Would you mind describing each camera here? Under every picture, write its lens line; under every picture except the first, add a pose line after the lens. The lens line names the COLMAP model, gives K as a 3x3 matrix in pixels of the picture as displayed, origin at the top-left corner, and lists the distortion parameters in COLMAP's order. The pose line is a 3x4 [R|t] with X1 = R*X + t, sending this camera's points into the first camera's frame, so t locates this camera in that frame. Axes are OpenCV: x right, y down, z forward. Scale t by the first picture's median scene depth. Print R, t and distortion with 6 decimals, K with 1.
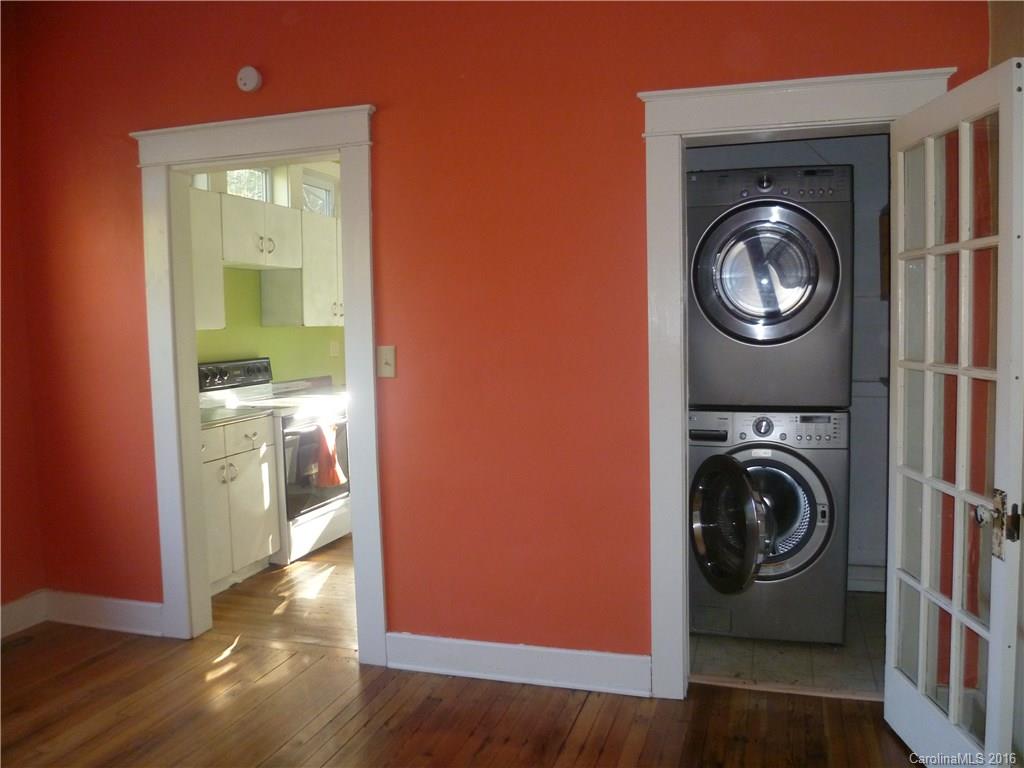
lens RADIAL K [[843.4, 0, 508.1], [0, 843.4, 383.7], [0, 0, 1]] dist [-0.082135, 0.010519]
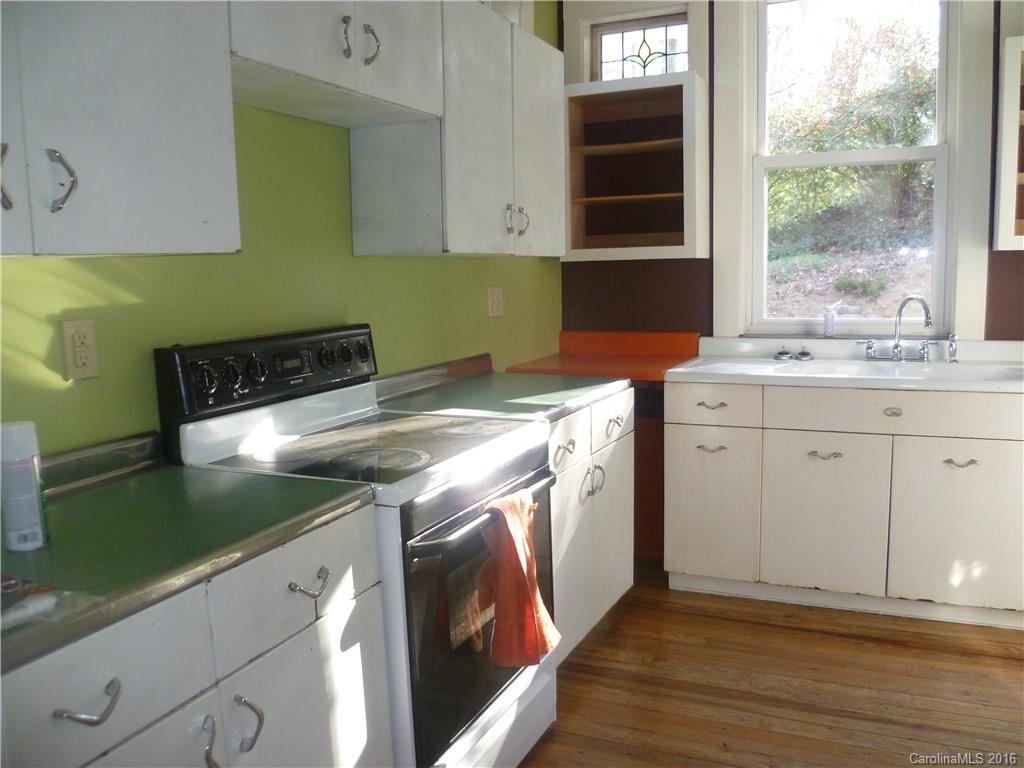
lens RADIAL K [[843.4, 0, 514.1], [0, 843.4, 383.6], [0, 0, 1]] dist [-0.082135, 0.010519]
pose [[0.993216, 0.006691, -0.116092, -0.163375], [-0.000343, 0.998508, 0.054608, -0.025477], [0.116284, -0.054197, 0.991736, 0.587425]]
